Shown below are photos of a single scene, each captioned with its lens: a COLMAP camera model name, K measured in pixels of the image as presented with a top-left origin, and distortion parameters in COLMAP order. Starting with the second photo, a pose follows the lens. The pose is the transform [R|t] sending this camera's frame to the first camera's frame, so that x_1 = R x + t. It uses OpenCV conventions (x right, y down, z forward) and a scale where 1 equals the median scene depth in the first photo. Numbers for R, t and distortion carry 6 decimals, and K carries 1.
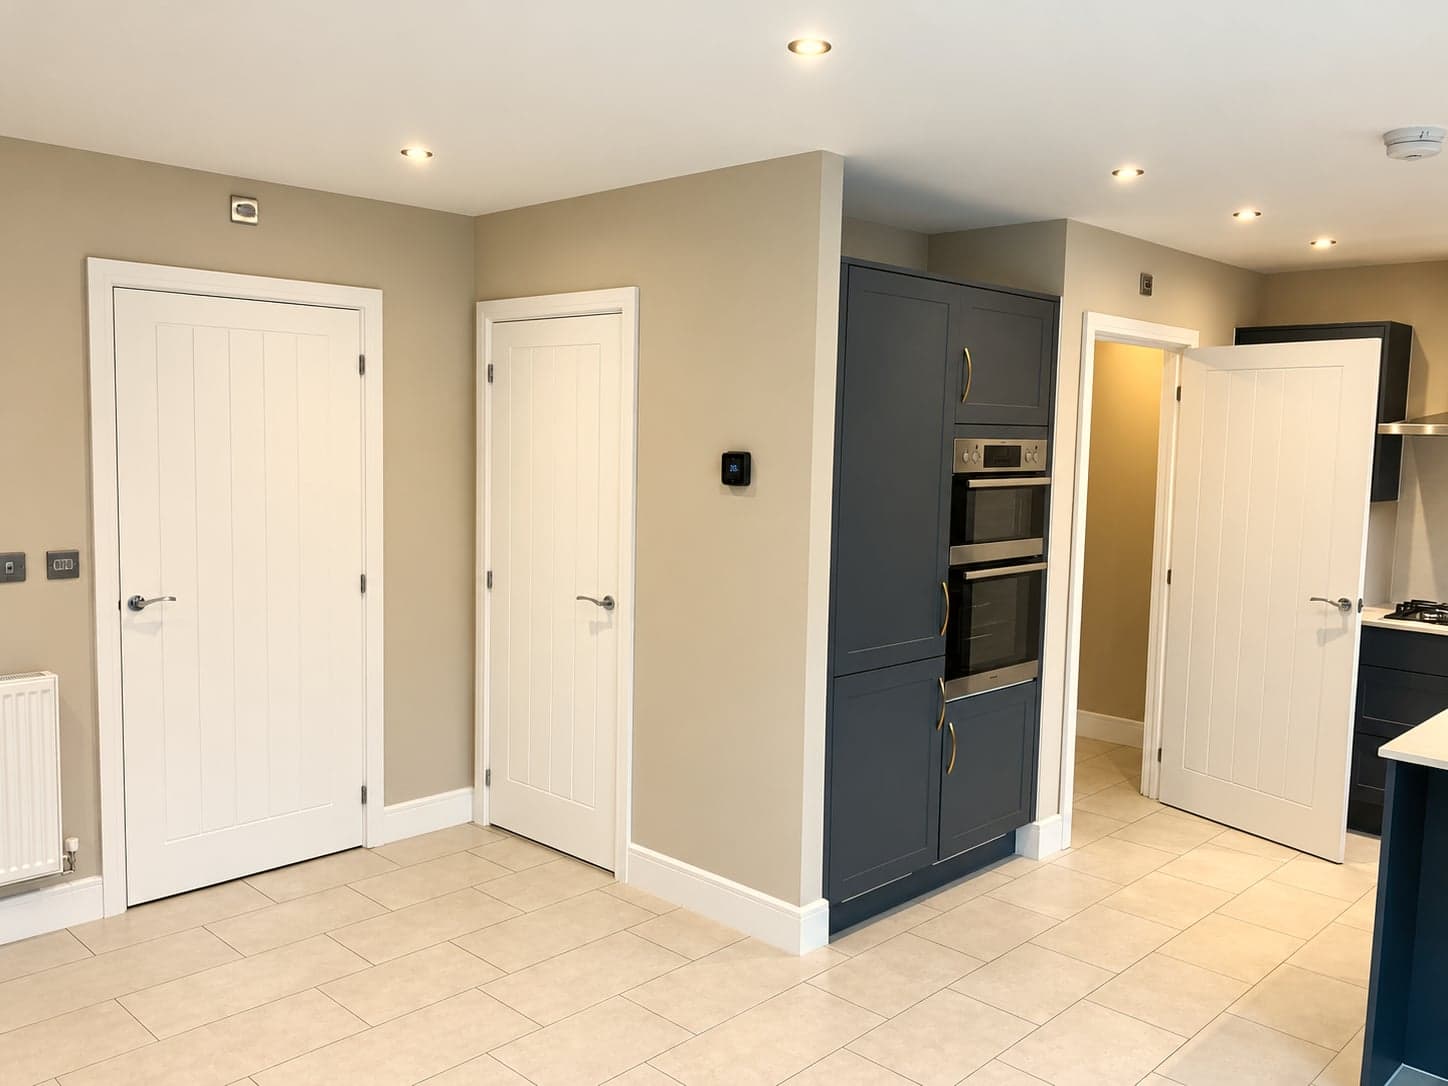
lens RADIAL K [[1204.5, 0, 708.8], [0, 1204.5, 543.8], [0, 0, 1]] dist [0.007101, 0.004619]
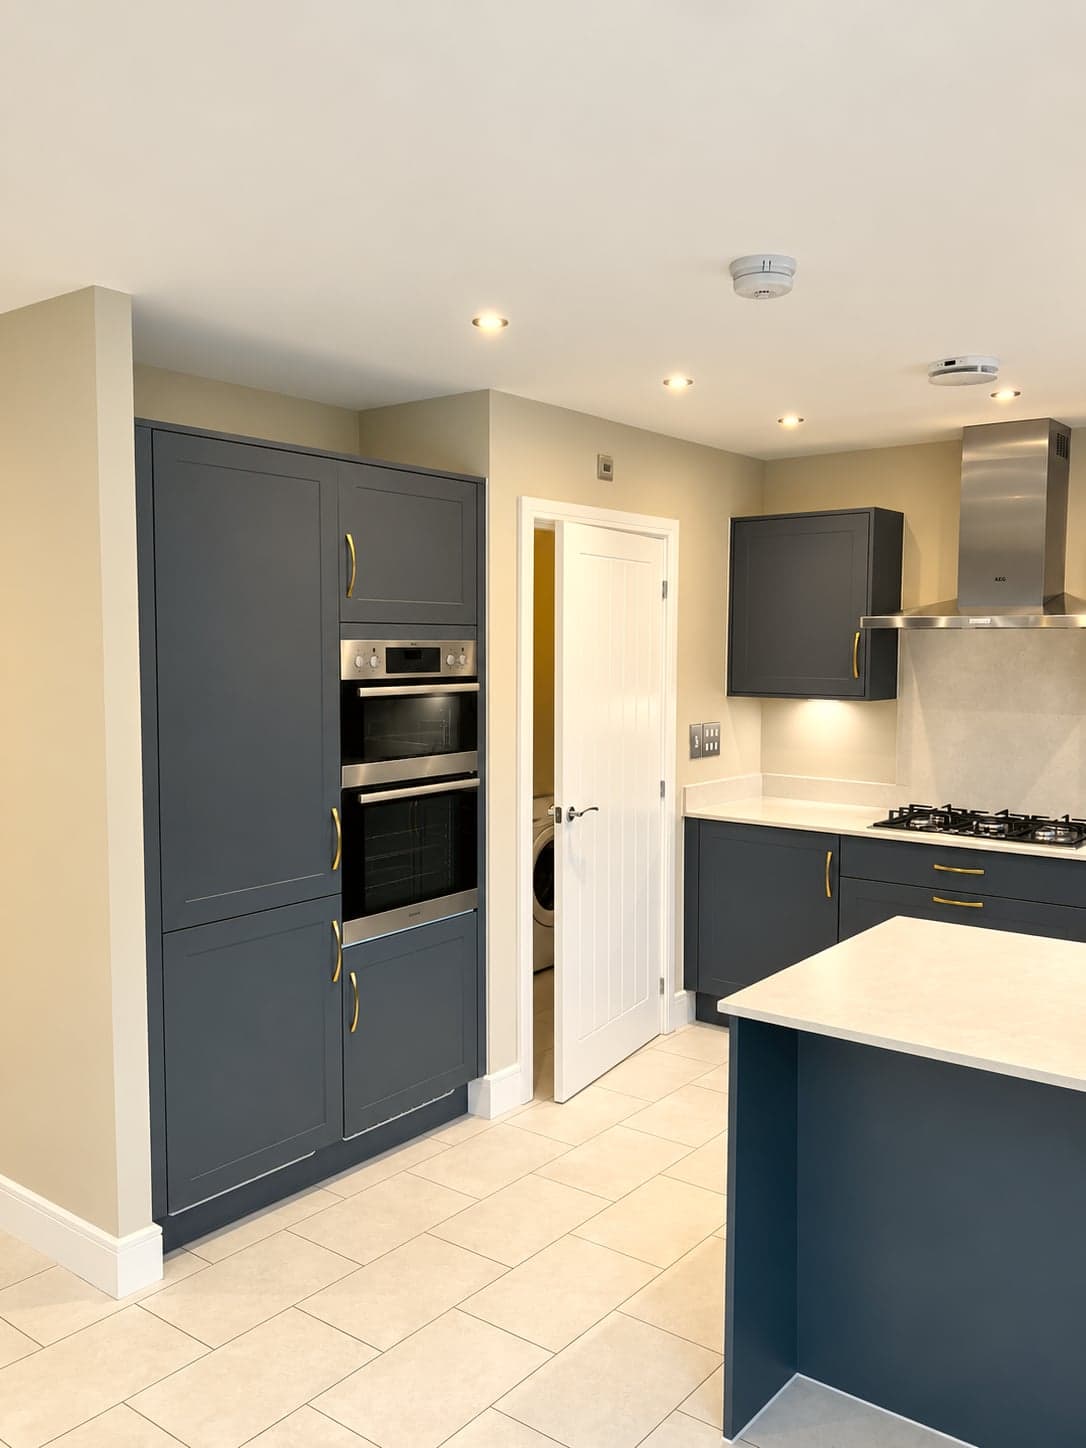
lens RADIAL K [[1187.5, 0, 528.1], [0, 1187.5, 738.5], [0, 0, 1]] dist [0.112609, -0.301274]
pose [[0.993019, -0.029403, 0.114233, 0.224192], [0.031230, 0.999411, -0.014239, -0.001048], [-0.113747, 0.017707, 0.993352, 0.136646]]
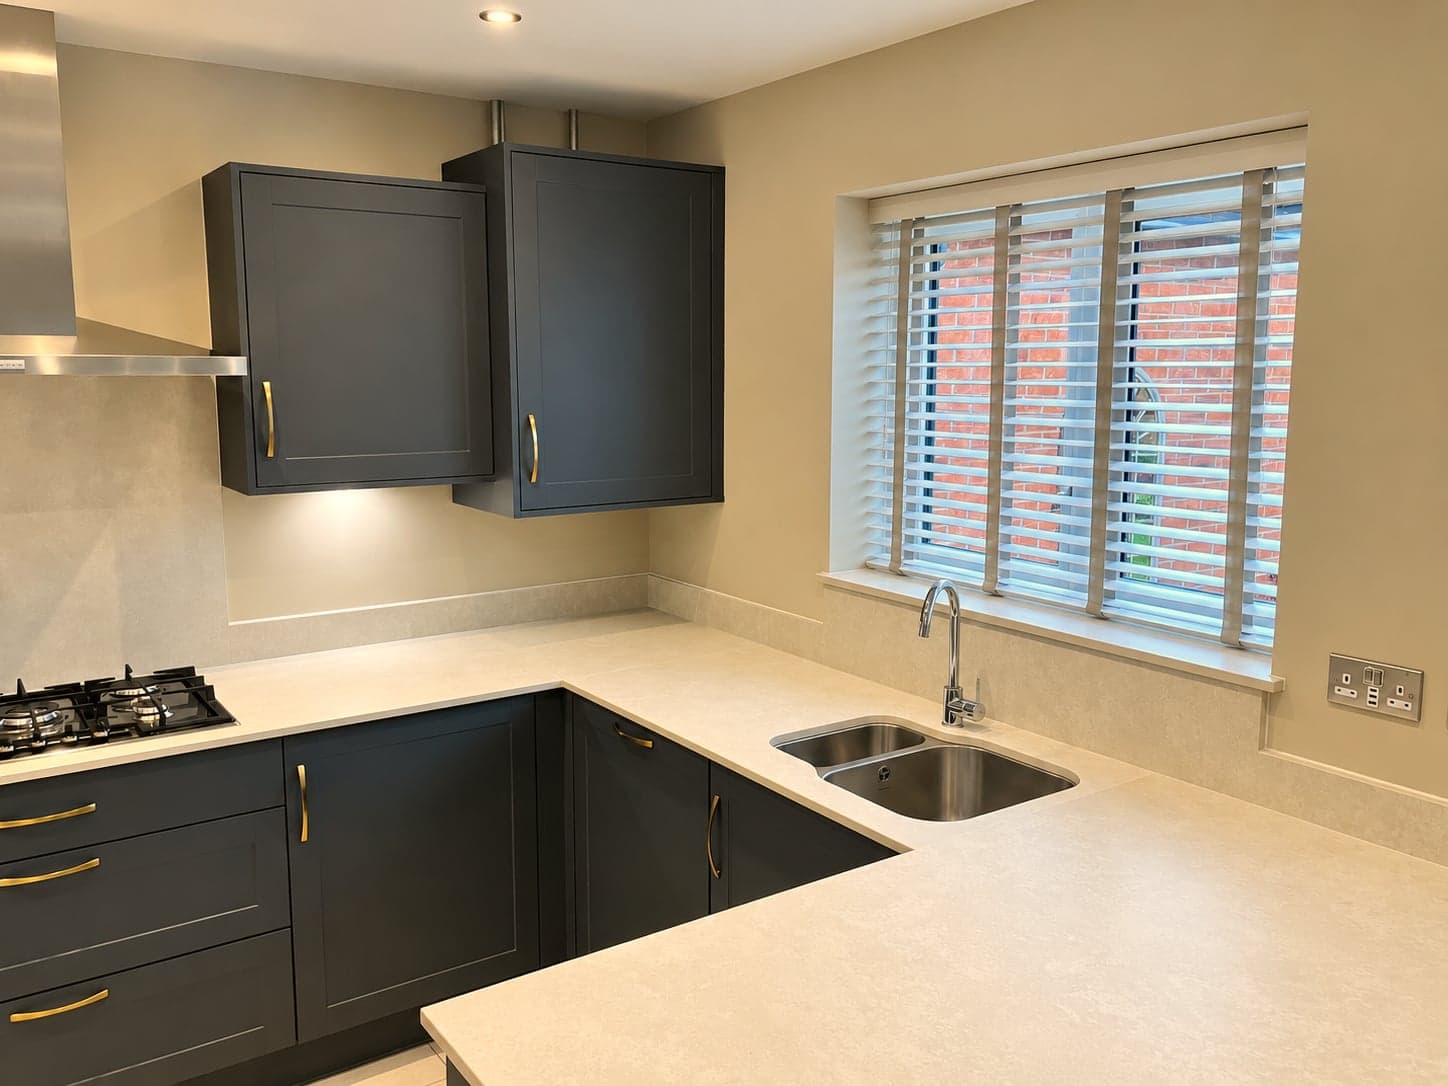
lens RADIAL K [[1195.4, 0, 731.8], [0, 1195.4, 544.9], [0, 0, 1]] dist [0.004599, 0.003841]
pose [[0.179557, -0.169264, 0.969076, 0.231868], [0.093068, 0.983591, 0.154554, -0.073707], [-0.979335, 0.062439, 0.192364, 0.660335]]
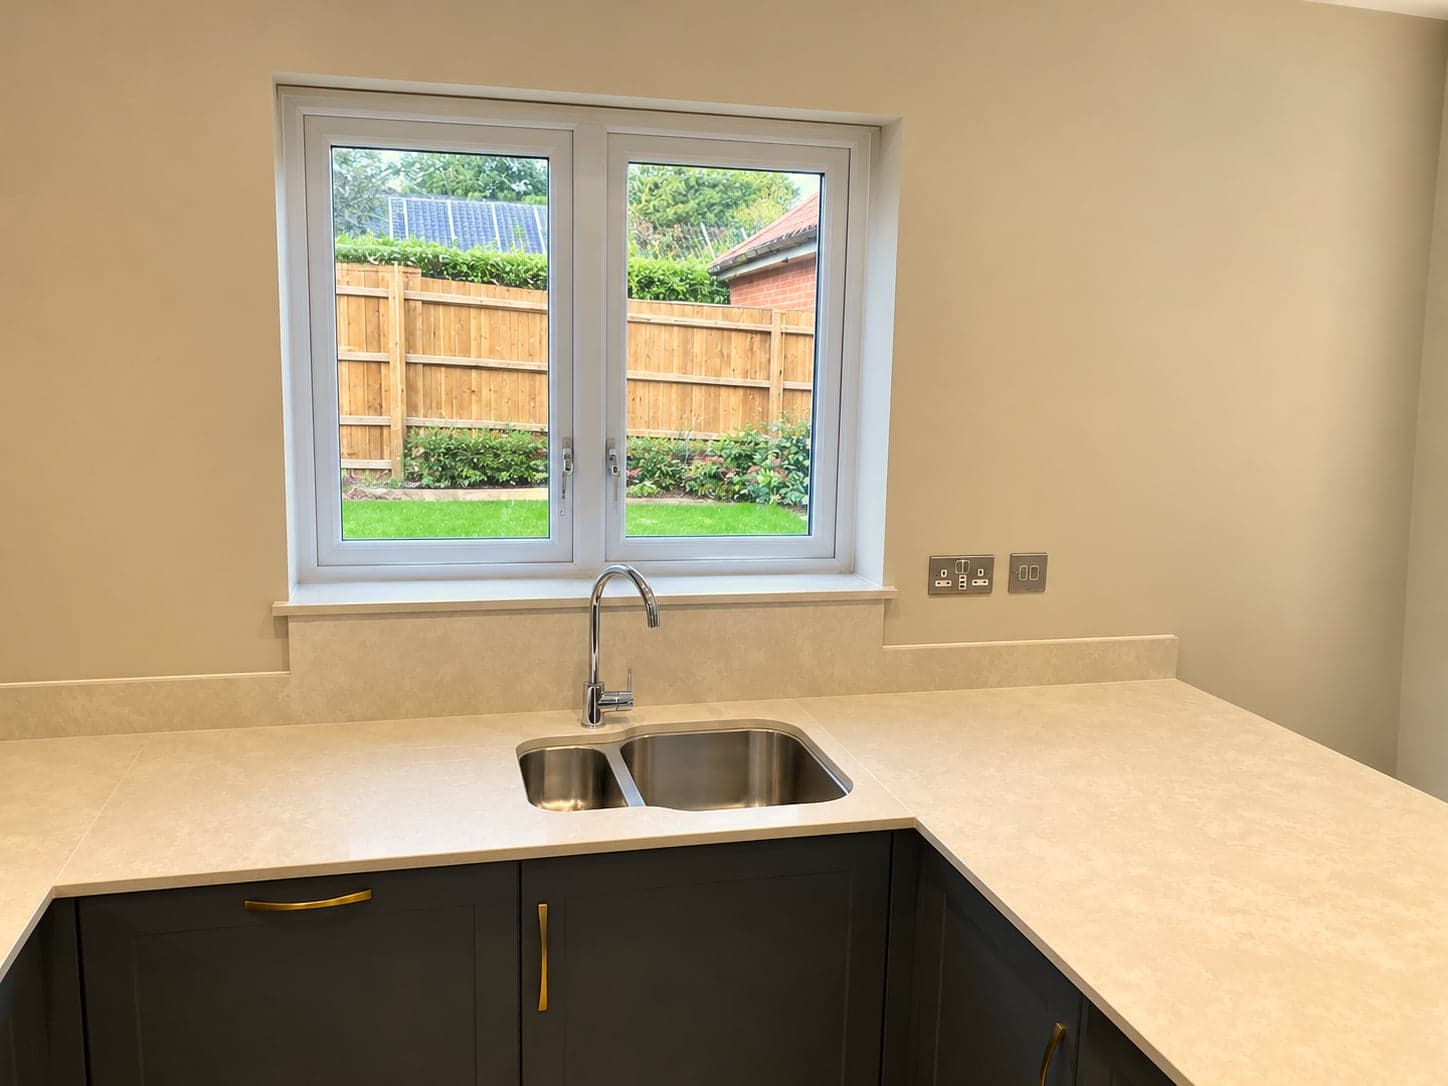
lens RADIAL K [[1189.2, 0, 715.1], [0, 1189.2, 542.3], [0, 0, 1]] dist [0.010588, -0.001082]
pose [[-0.855505, -0.127633, 0.501817, 0.518005], [0.006310, 0.966503, 0.256578, -0.098434], [-0.517756, 0.222670, -0.826043, 1.074455]]
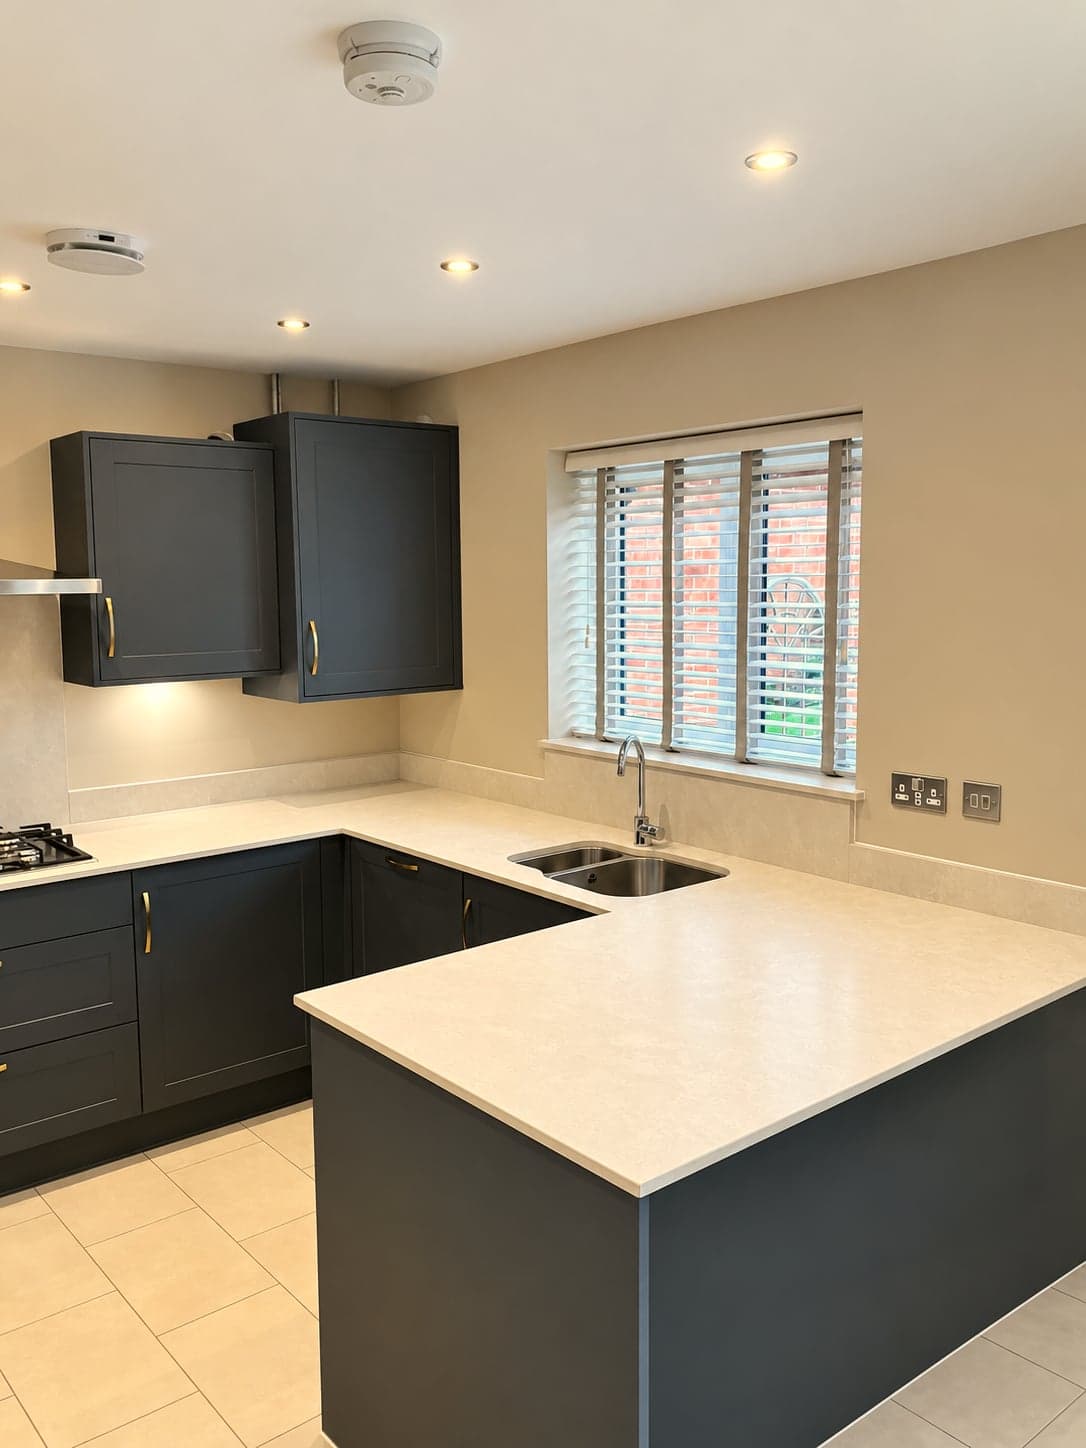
lens RADIAL K [[1189.2, 0, 543.0], [0, 1189.2, 724.0], [0, 0, 1]] dist [0.010588, -0.001082]
pose [[0.095364, -0.141805, 0.985290, 0.029861], [0.103768, 0.985825, 0.131838, -0.075192], [-0.990019, 0.089669, 0.108727, 0.644248]]
